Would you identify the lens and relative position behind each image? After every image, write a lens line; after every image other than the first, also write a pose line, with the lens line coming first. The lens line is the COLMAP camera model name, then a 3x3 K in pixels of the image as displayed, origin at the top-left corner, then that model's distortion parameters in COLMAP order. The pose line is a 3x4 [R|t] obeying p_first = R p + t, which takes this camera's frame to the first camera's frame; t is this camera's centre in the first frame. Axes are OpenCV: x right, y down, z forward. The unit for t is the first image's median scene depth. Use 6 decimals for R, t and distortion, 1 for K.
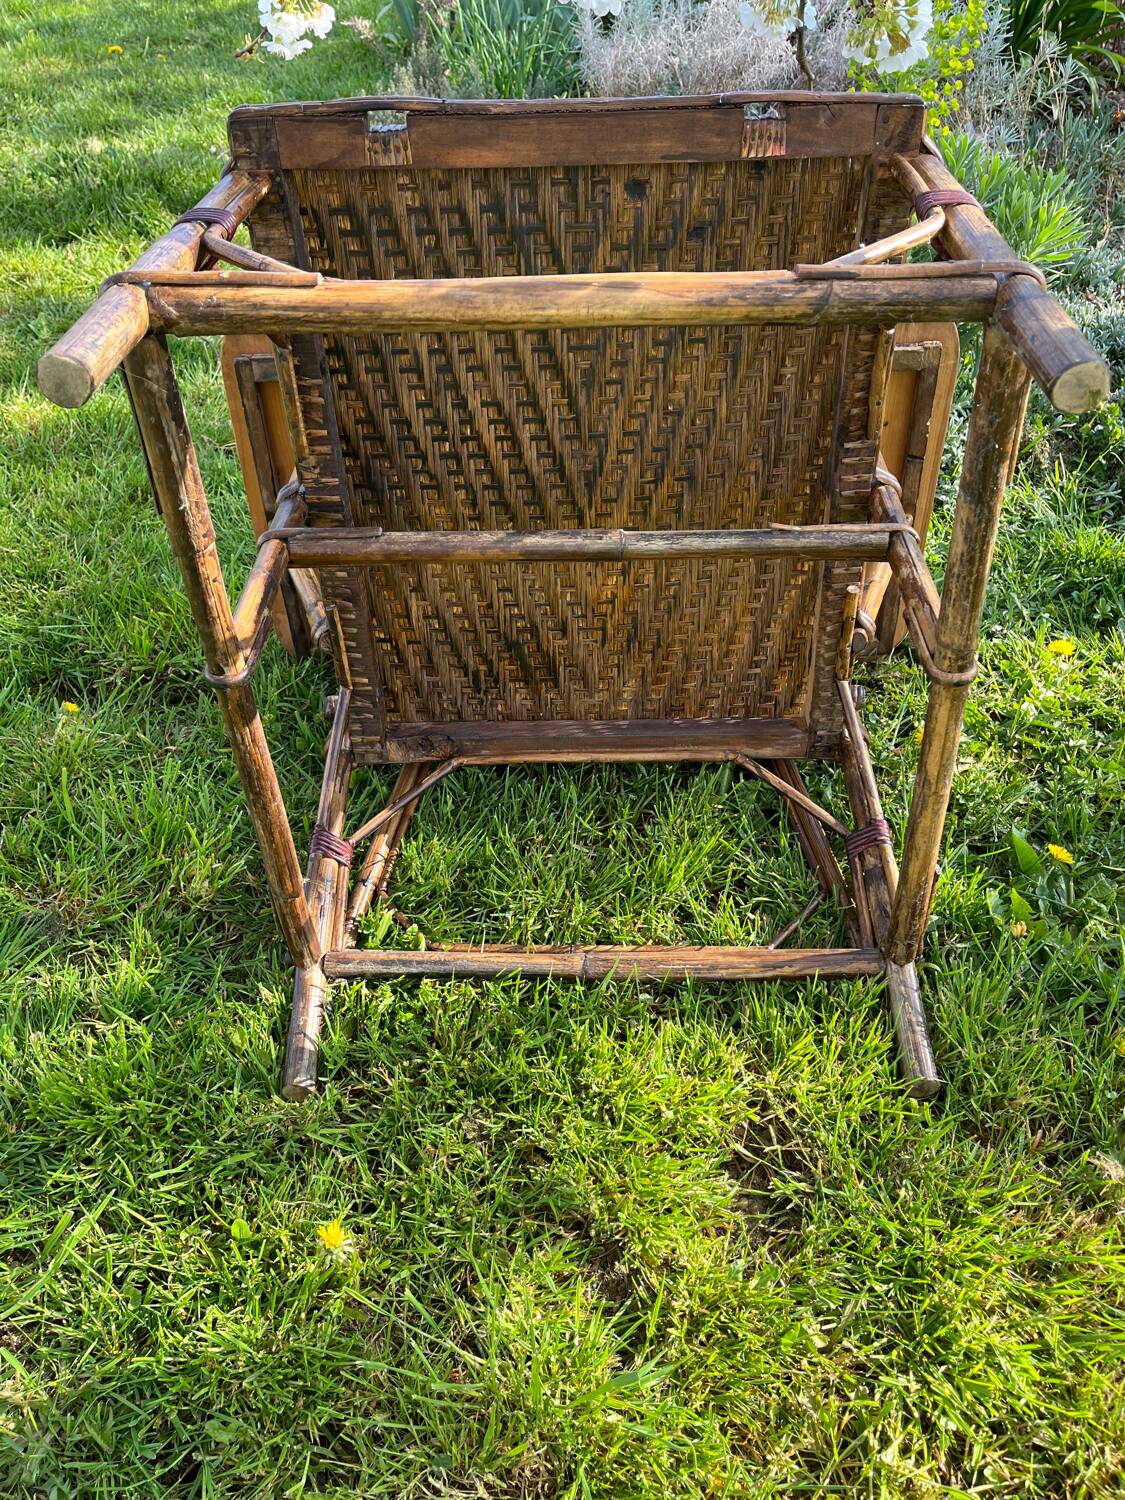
lens RADIAL K [[1137.6, 0, 567.1], [0, 1137.6, 753.4], [0, 0, 1]] dist [0.032825, -0.002476]
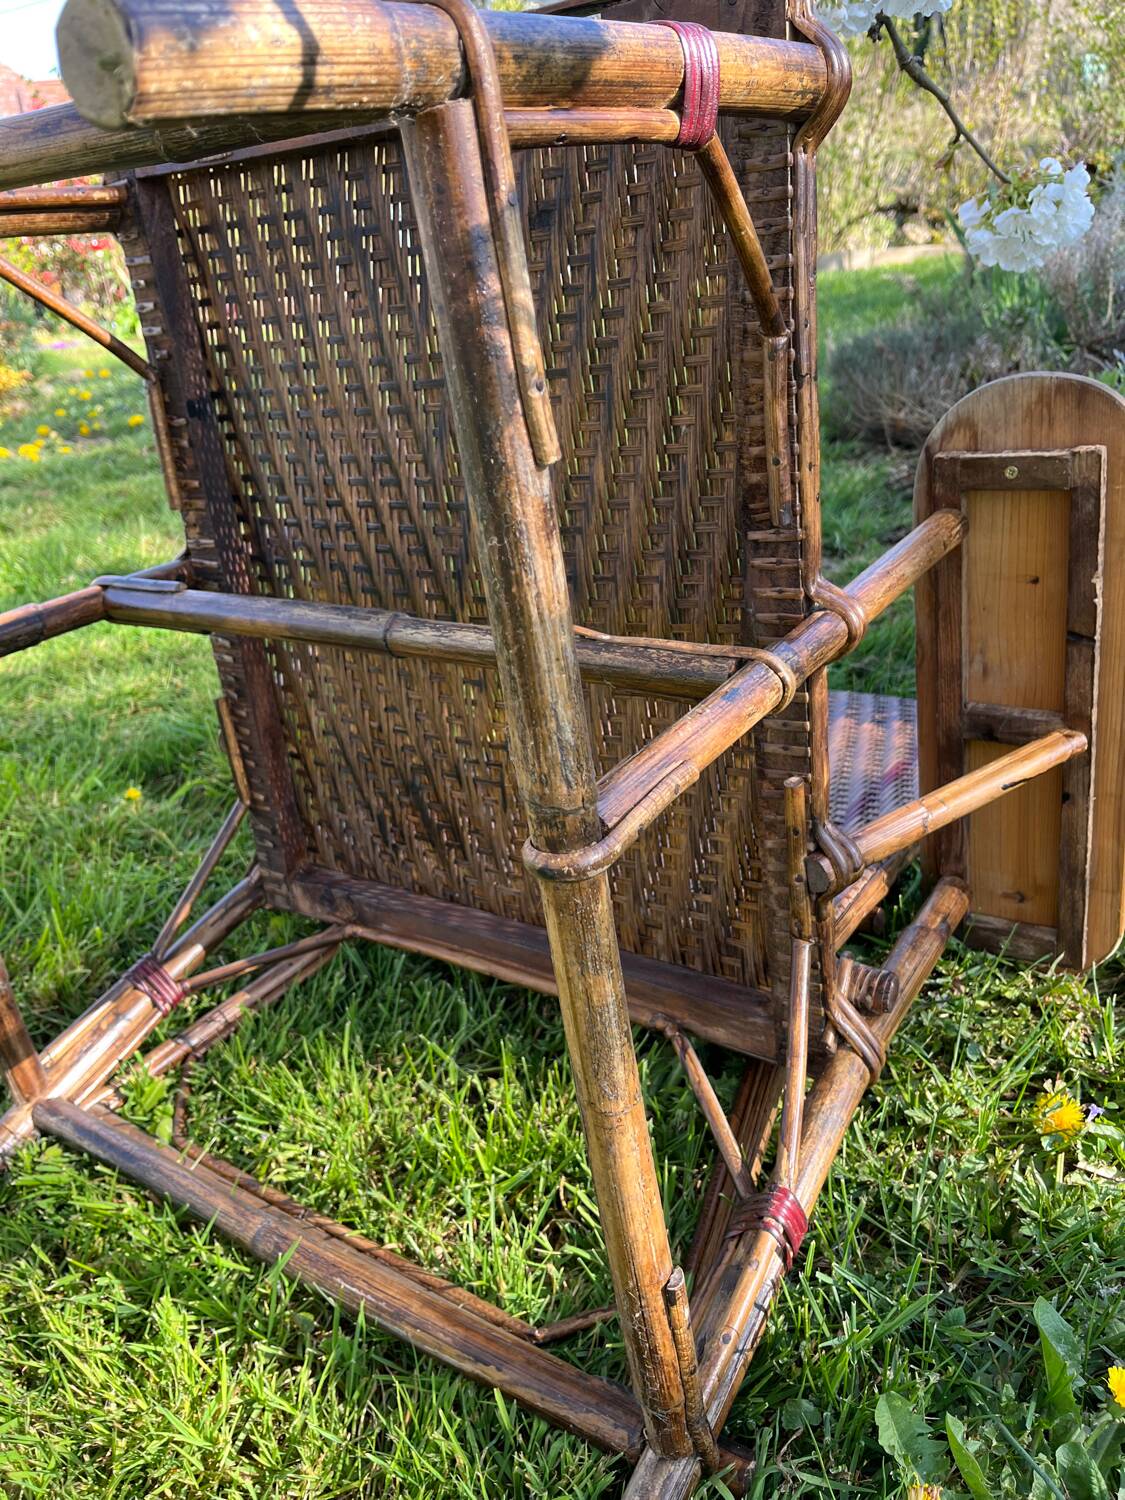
lens RADIAL K [[1137.6, 0, 563.2], [0, 1137.6, 747.9], [0, 0, 1]] dist [0.032825, -0.002476]
pose [[0.833372, 0.159010, -0.529346, 0.448811], [-0.283186, 0.945306, -0.161872, -0.026439], [0.474654, 0.284803, 0.832821, 0.411607]]
